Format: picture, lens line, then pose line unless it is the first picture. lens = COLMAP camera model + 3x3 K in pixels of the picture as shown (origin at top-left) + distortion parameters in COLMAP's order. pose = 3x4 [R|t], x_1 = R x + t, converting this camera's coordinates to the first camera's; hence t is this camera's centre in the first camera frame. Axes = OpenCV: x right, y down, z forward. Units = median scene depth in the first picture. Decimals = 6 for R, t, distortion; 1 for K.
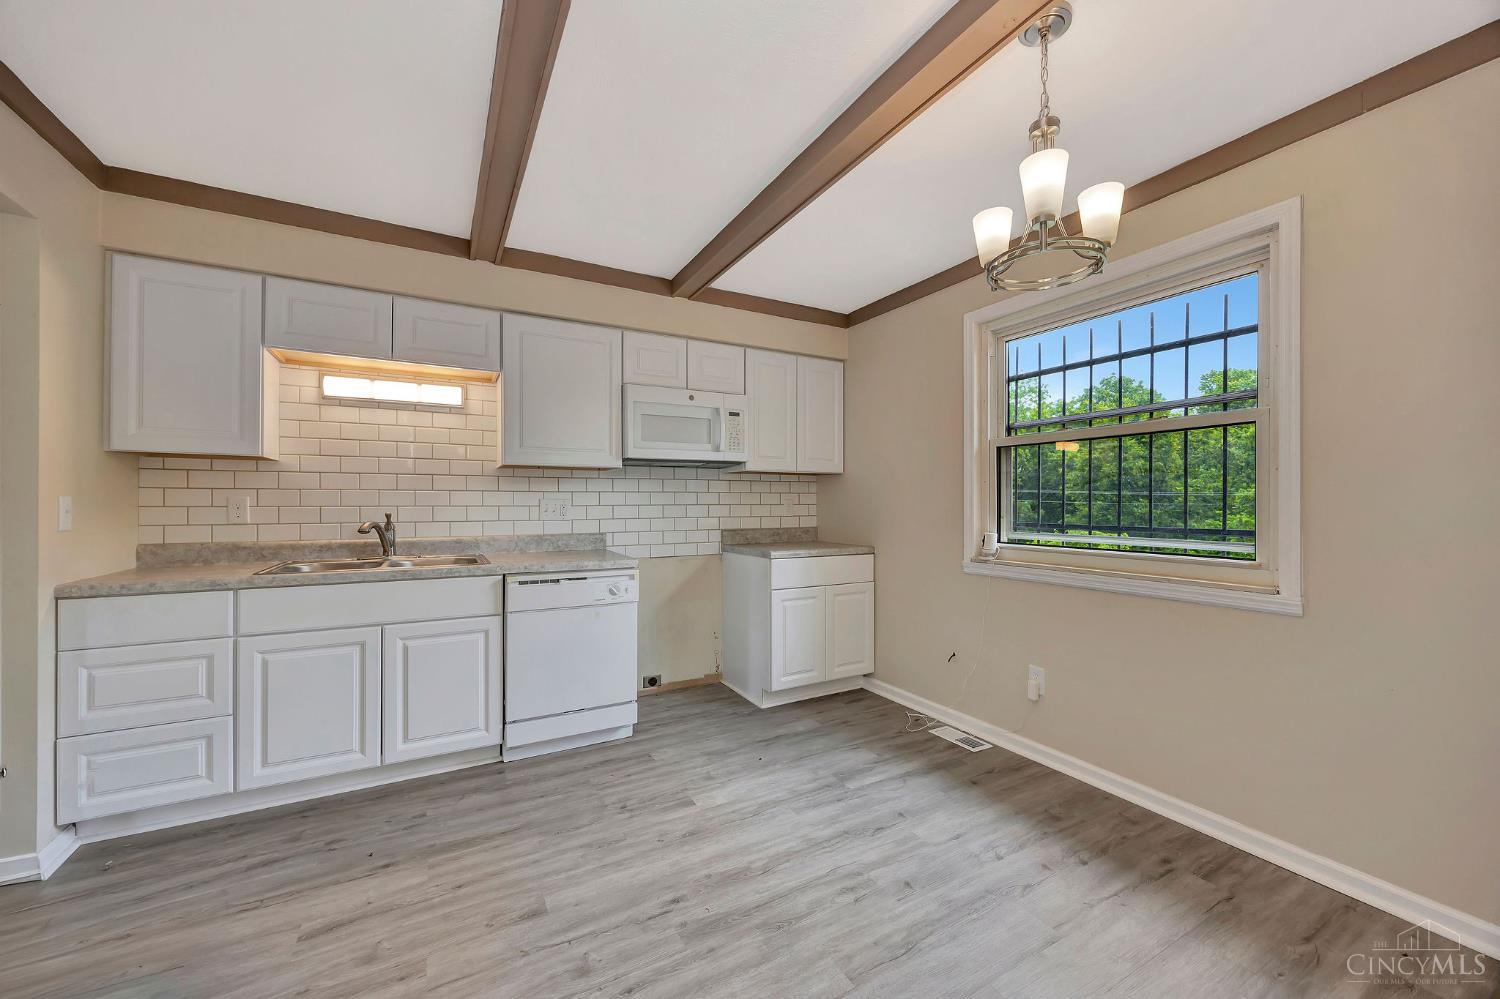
lens RADIAL K [[577.6, 0, 745.8], [0, 577.6, 499.5], [0, 0, 1]] dist [-0.003684, 0.000105]
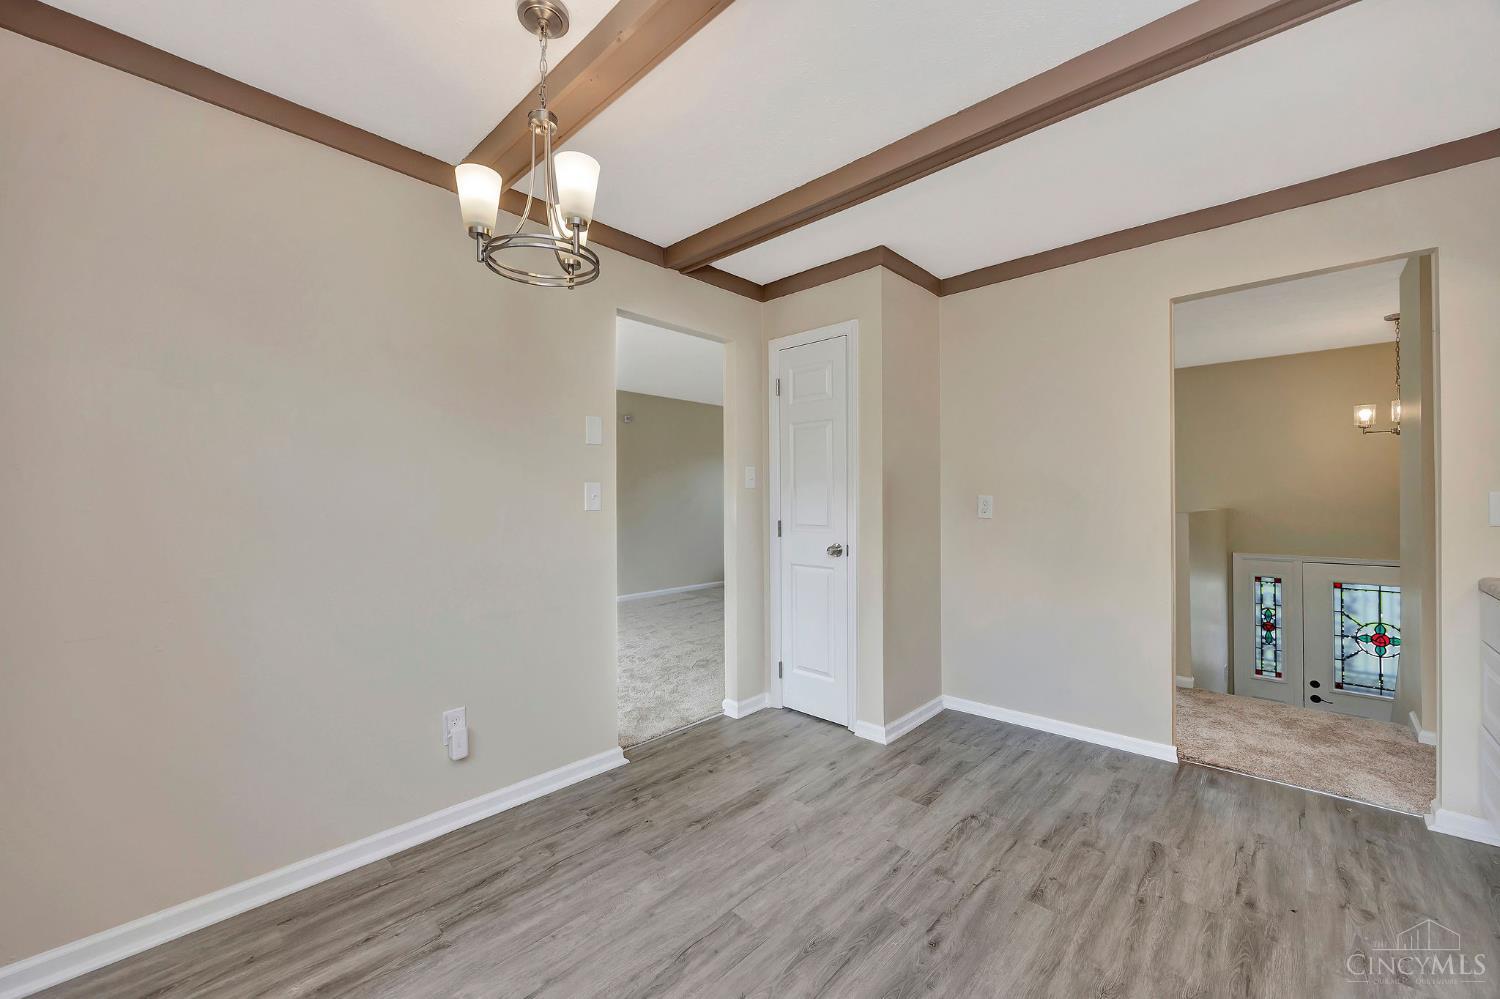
lens RADIAL K [[578.1, 0, 764.3], [0, 578.1, 498.5], [0, 0, 1]] dist [0.000090, 0.000038]
pose [[-0.942687, 0.006004, -0.333626, 0.272713], [0.007174, 0.999972, -0.002275, 0.000714], [0.333603, -0.004538, -0.942703, 1.133105]]
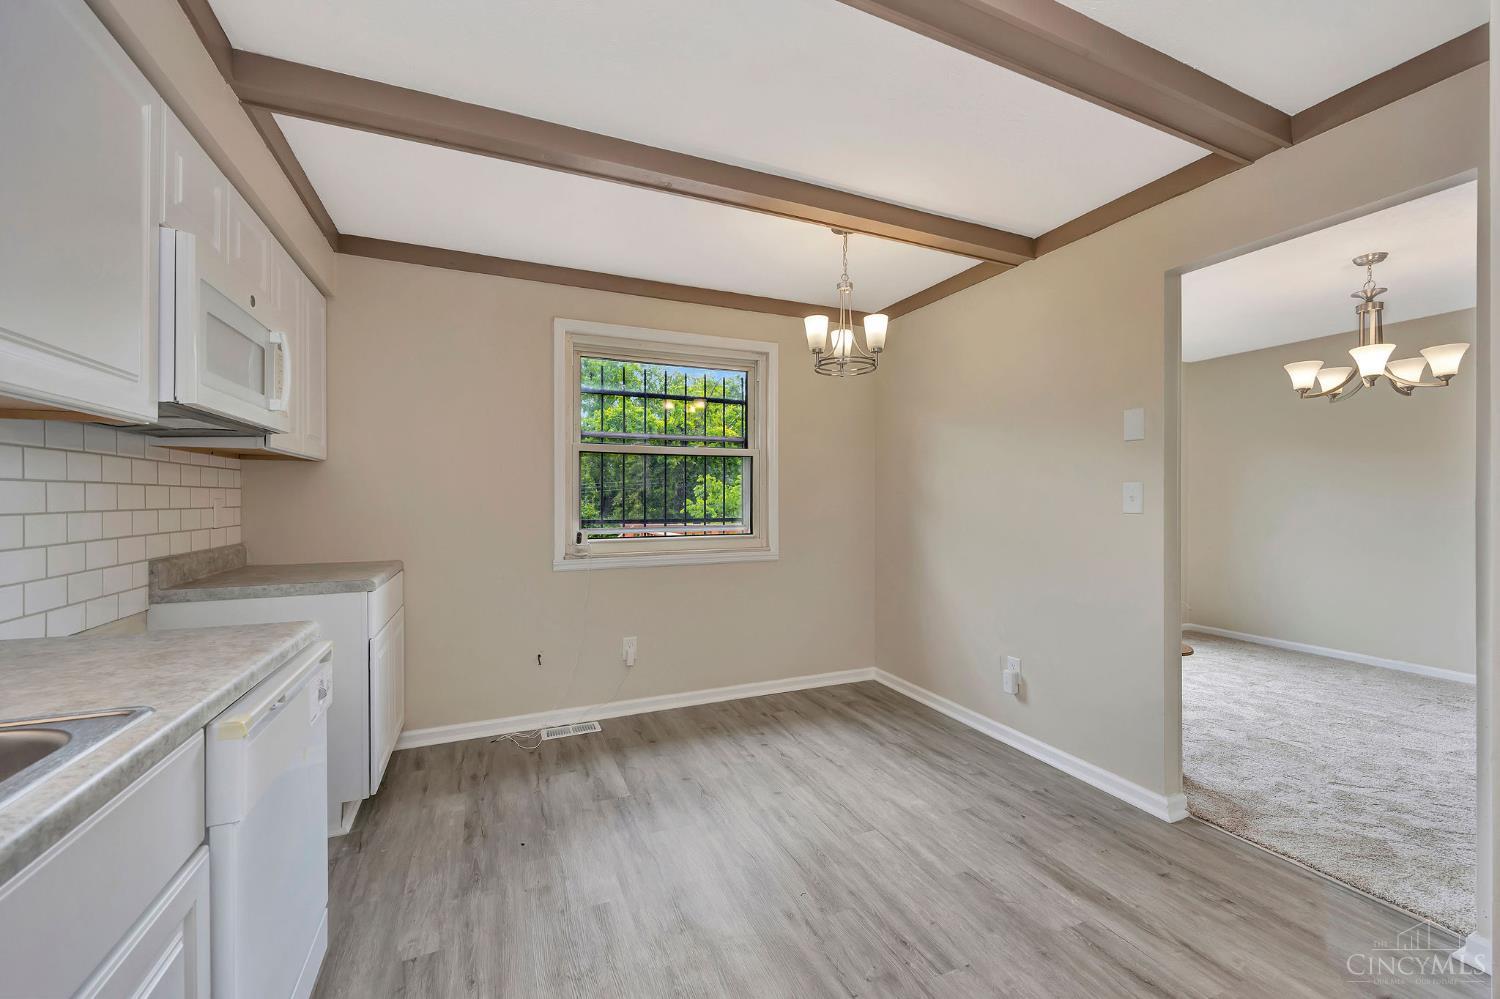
lens RADIAL K [[604.4, 0, 750.0], [0, 604.4, 499.5], [0, 0, 1]] dist [-0.000980, -0.000131]
pose [[0.077519, 0.000496, 0.996991, -0.729162], [-0.001390, 0.999999, -0.000389, -0.000555], [-0.996990, -0.001356, 0.077519, 0.635044]]
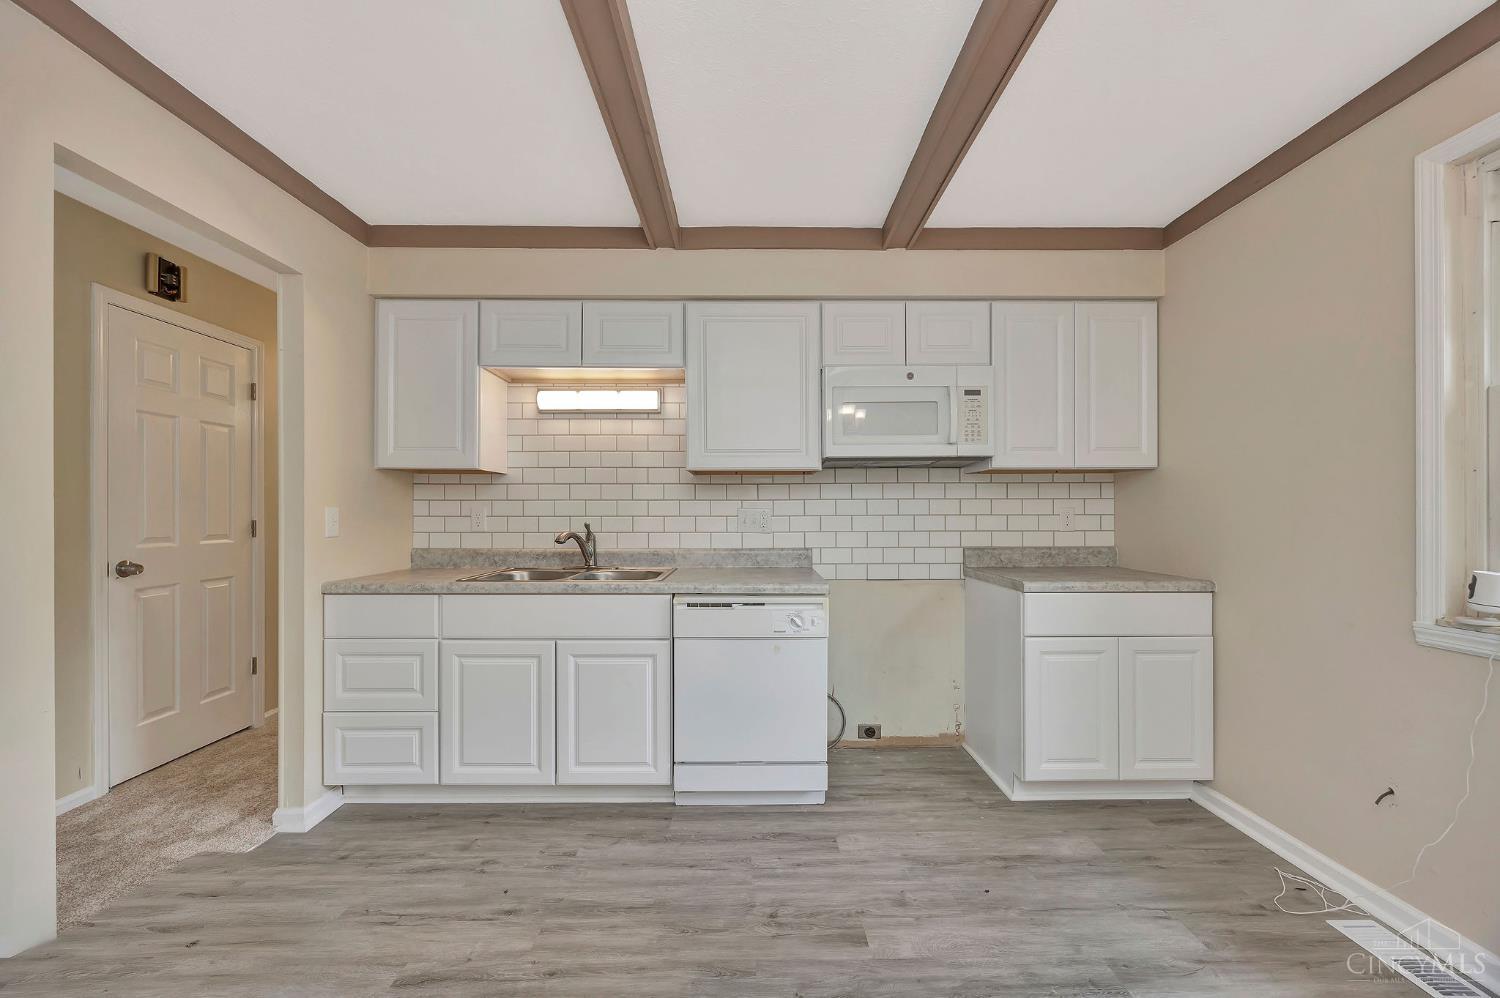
lens RADIAL K [[578.5, 0, 745.7], [0, 578.5, 509.6], [0, 0, 1]] dist [-0.001904, -0.000021]
pose [[0.878740, -0.003151, -0.477290, 0.099750], [0.003846, 0.999992, 0.000478, 0.001051], [0.477285, -0.002256, 0.878746, 0.267634]]
